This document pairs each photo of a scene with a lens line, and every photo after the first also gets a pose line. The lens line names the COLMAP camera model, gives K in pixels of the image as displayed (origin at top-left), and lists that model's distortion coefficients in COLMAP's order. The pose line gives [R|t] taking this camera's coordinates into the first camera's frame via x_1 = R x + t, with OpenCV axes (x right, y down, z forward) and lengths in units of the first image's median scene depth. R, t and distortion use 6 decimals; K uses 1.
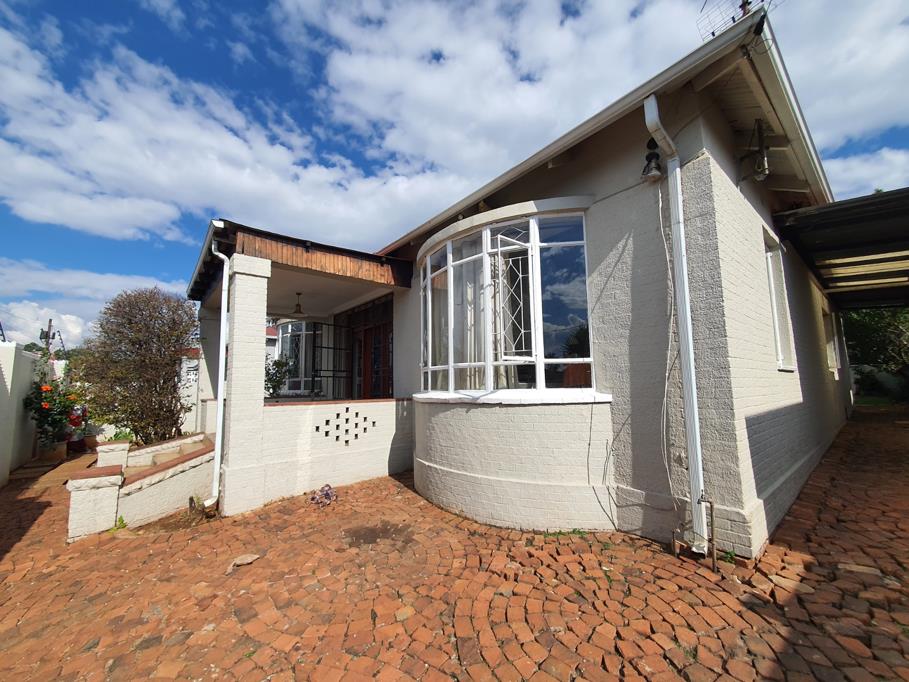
lens RADIAL K [[360.2, 0, 446.5], [0, 360.2, 341.8], [0, 0, 1]] dist [0.007708, 0.000133]
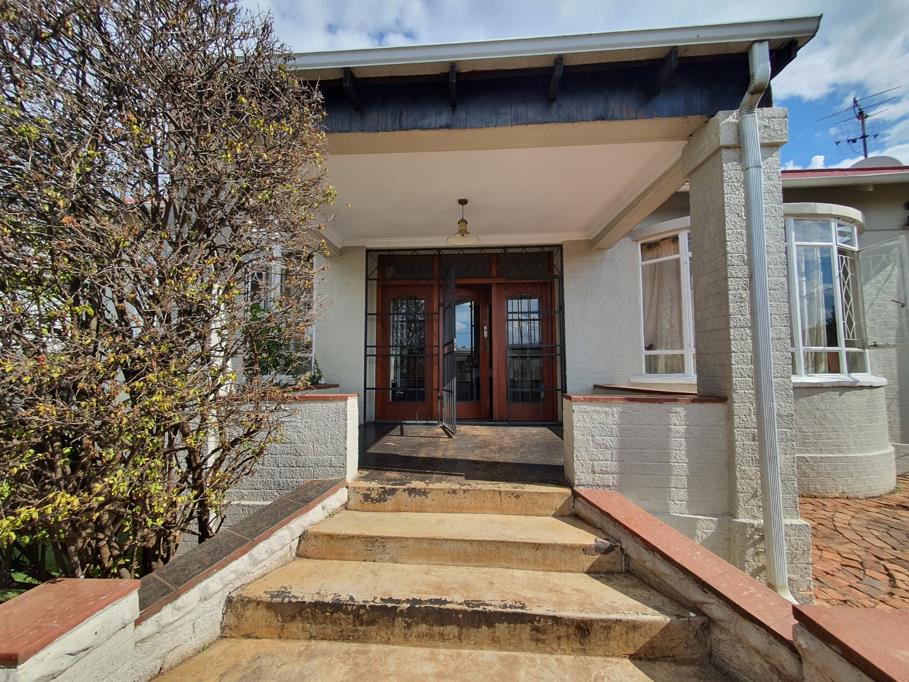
lens RADIAL K [[360.2, 0, 453.4], [0, 360.2, 342.8], [0, 0, 1]] dist [0.007708, 0.000133]
pose [[0.676091, 0.076386, 0.732848, -1.665035], [-0.098093, 0.995089, -0.013224, 0.195564], [-0.730260, -0.062947, 0.680264, 1.277034]]
